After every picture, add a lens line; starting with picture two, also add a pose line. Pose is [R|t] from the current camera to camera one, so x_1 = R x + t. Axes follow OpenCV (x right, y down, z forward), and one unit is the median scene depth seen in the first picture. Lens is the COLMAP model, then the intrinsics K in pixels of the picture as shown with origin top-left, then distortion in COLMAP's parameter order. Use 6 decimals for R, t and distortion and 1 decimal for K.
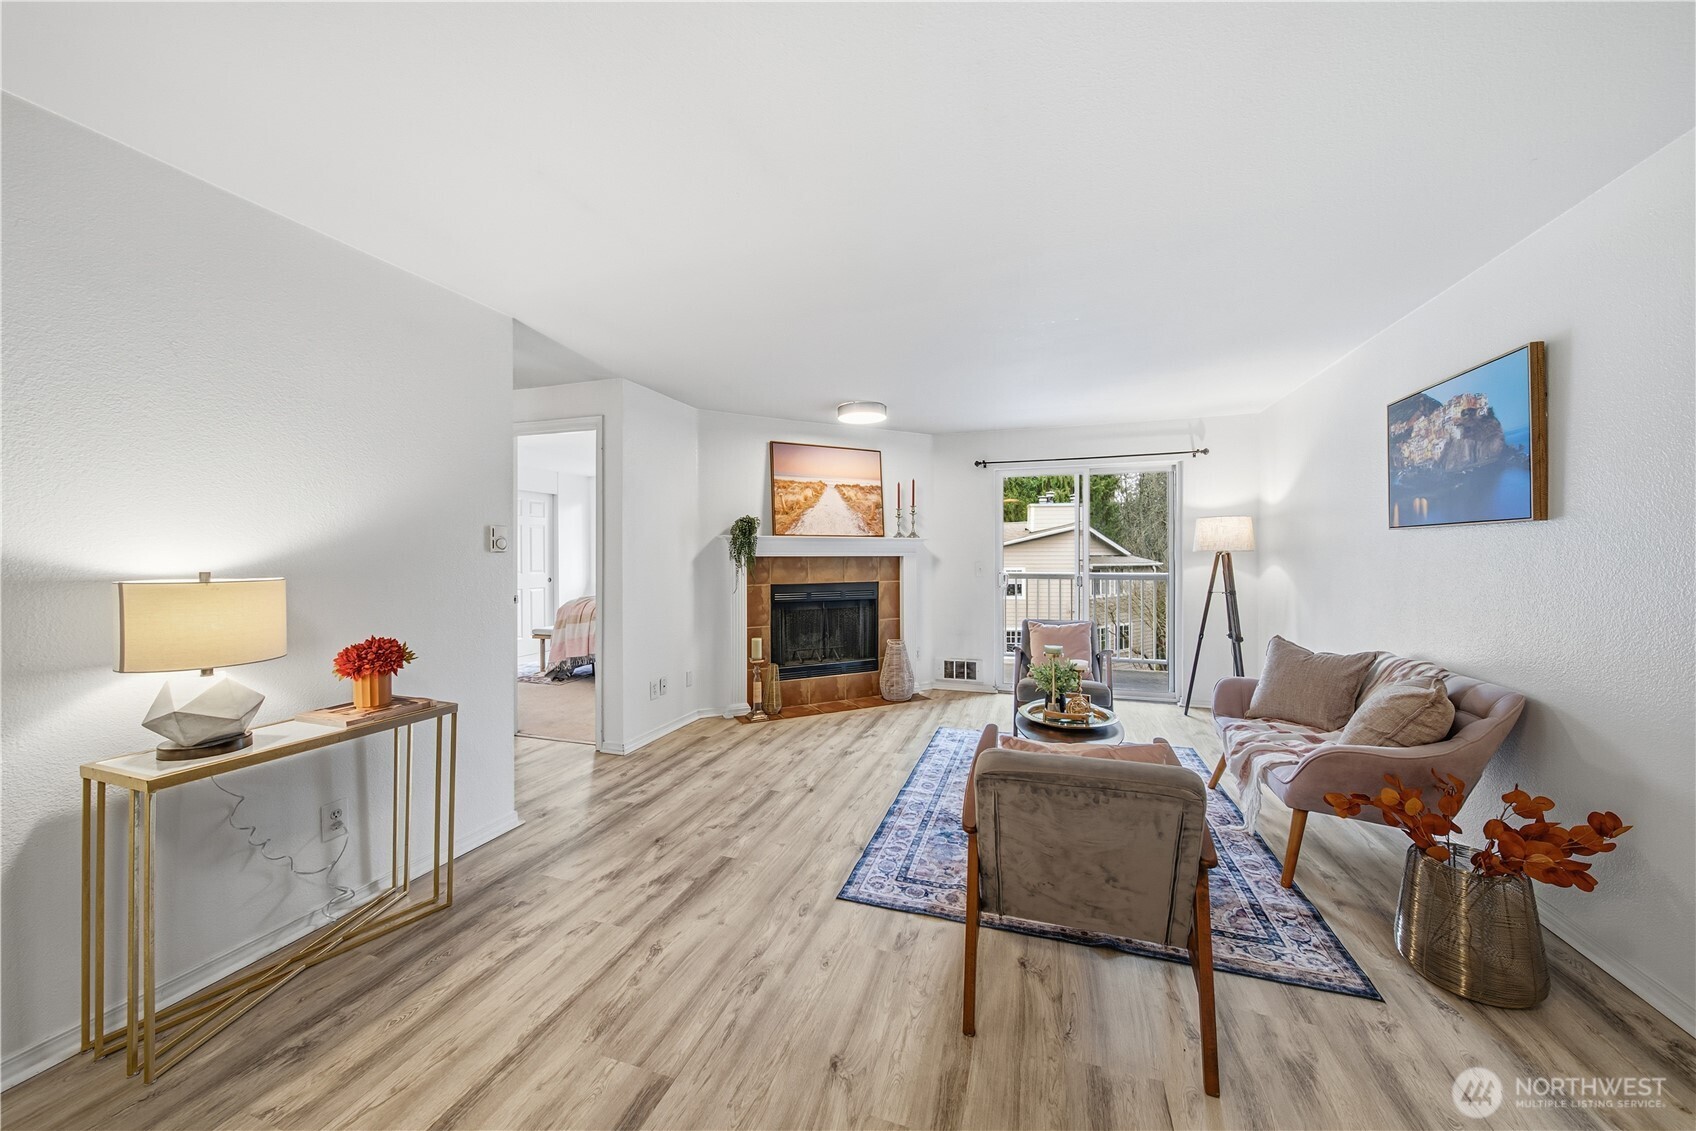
lens RADIAL K [[601.0, 0, 851.1], [0, 601.0, 556.1], [0, 0, 1]] dist [-0.001706, -0.000243]
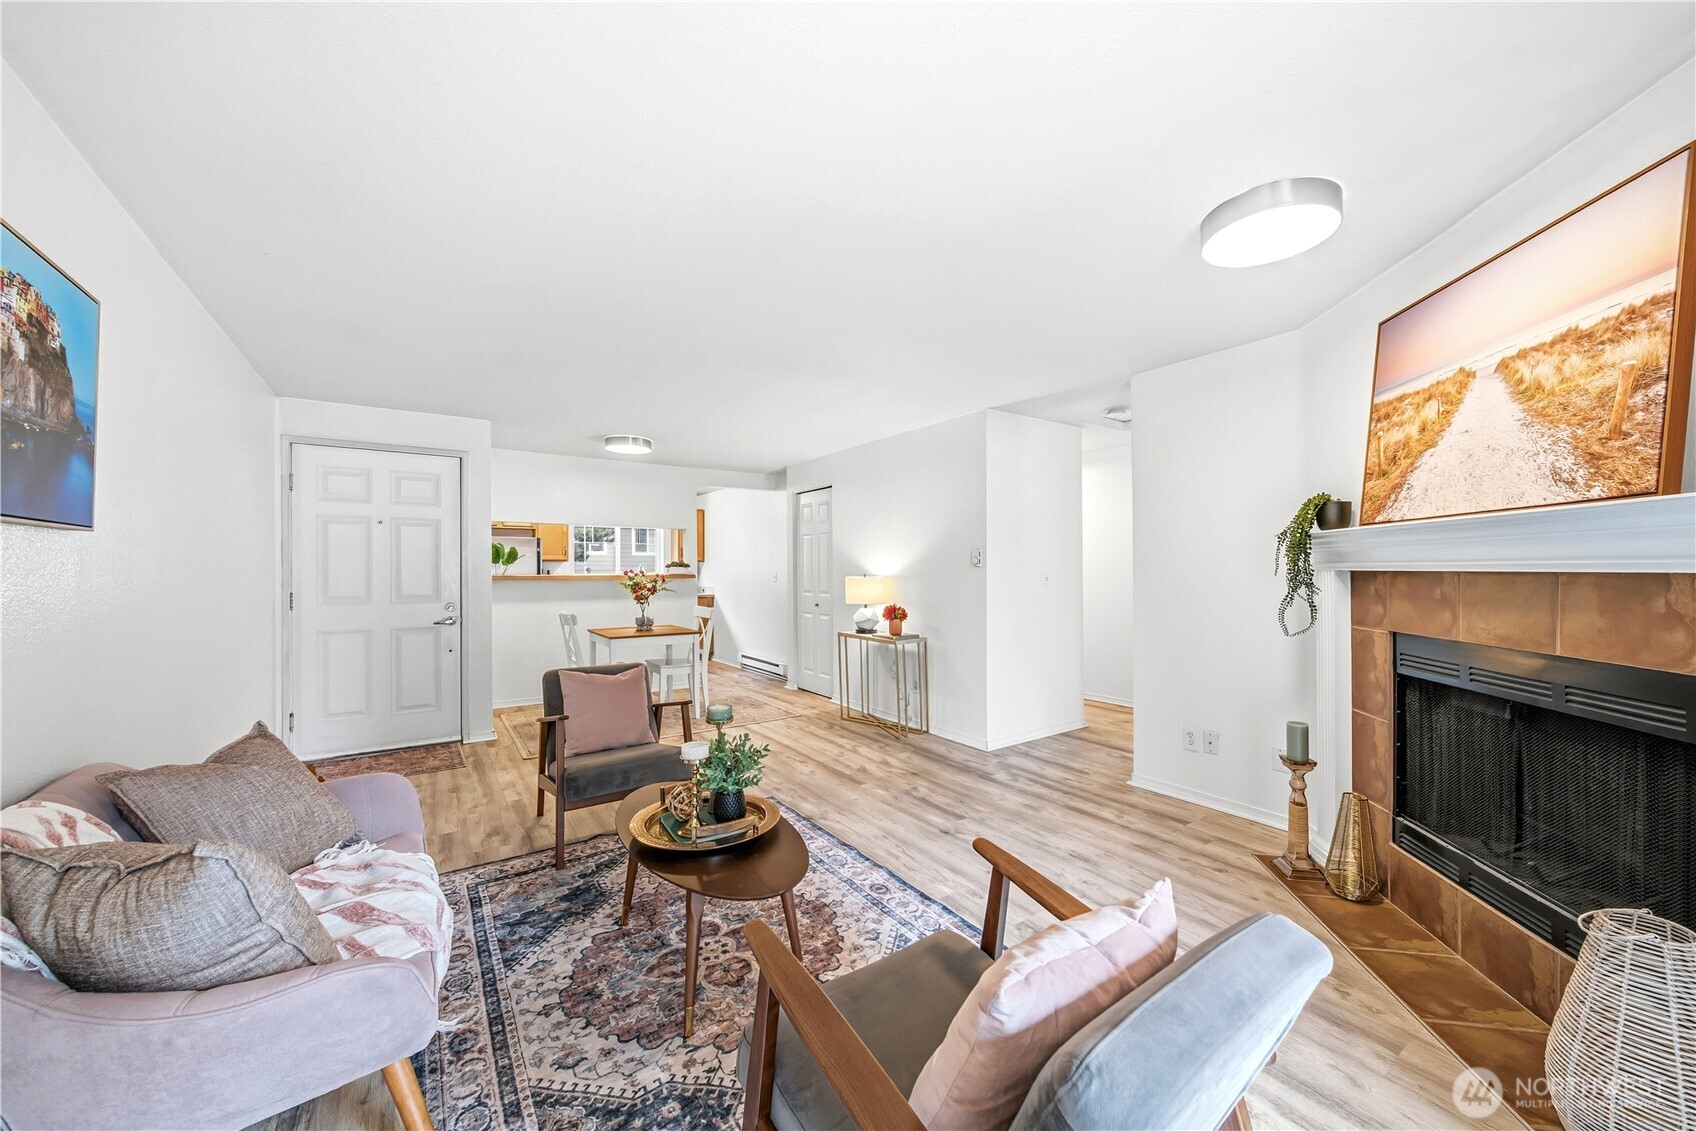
lens RADIAL K [[611.2, 0, 843.2], [0, 611.2, 564.9], [0, 0, 1]] dist [-0.001936, -0.000209]
pose [[-0.615353, 0.001928, -0.788250, 0.821620], [0.006821, 0.999973, -0.002880, -0.009146], [0.788222, -0.007149, -0.615349, 1.591491]]
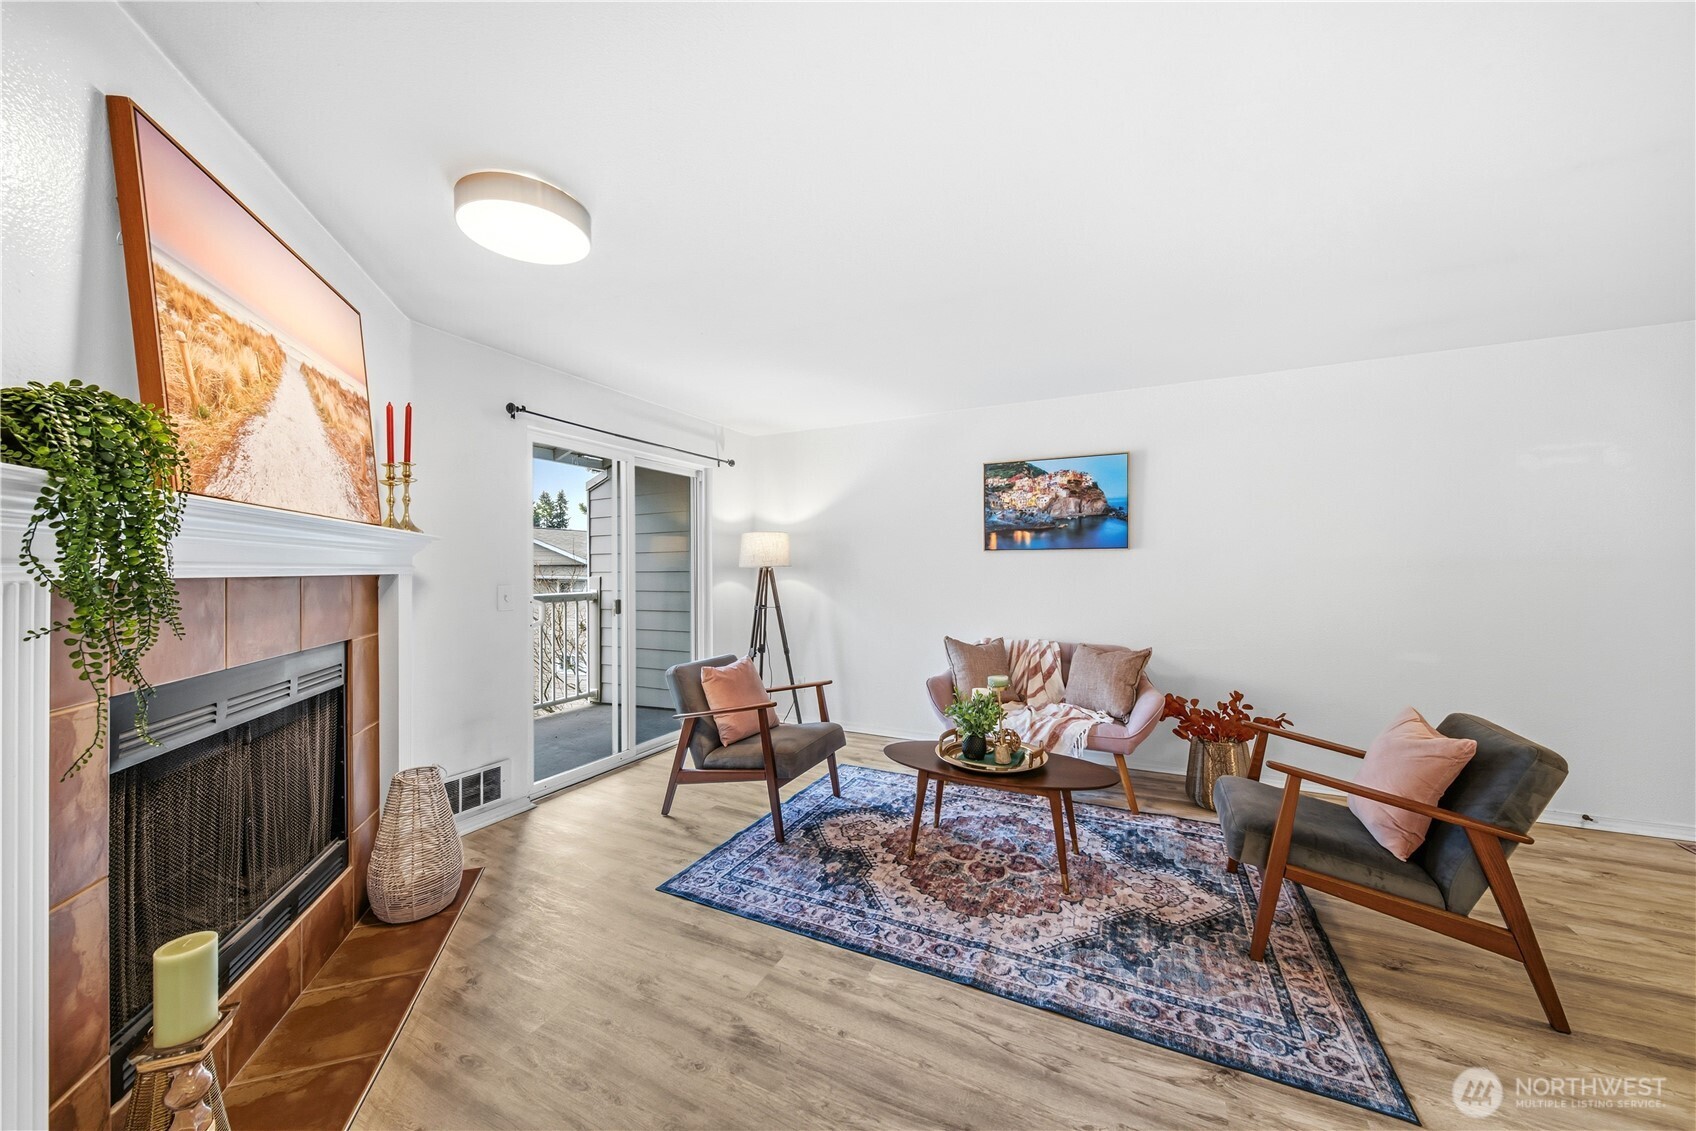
lens RADIAL K [[593.4, 0, 848.0], [0, 593.4, 565.5], [0, 0, 1]] dist [-0.000967, -0.000097]
pose [[0.137825, 0.006080, 0.990438, -0.537510], [0.005751, 0.999959, -0.006939, -0.003142], [-0.990440, 0.006652, 0.137784, 1.132154]]
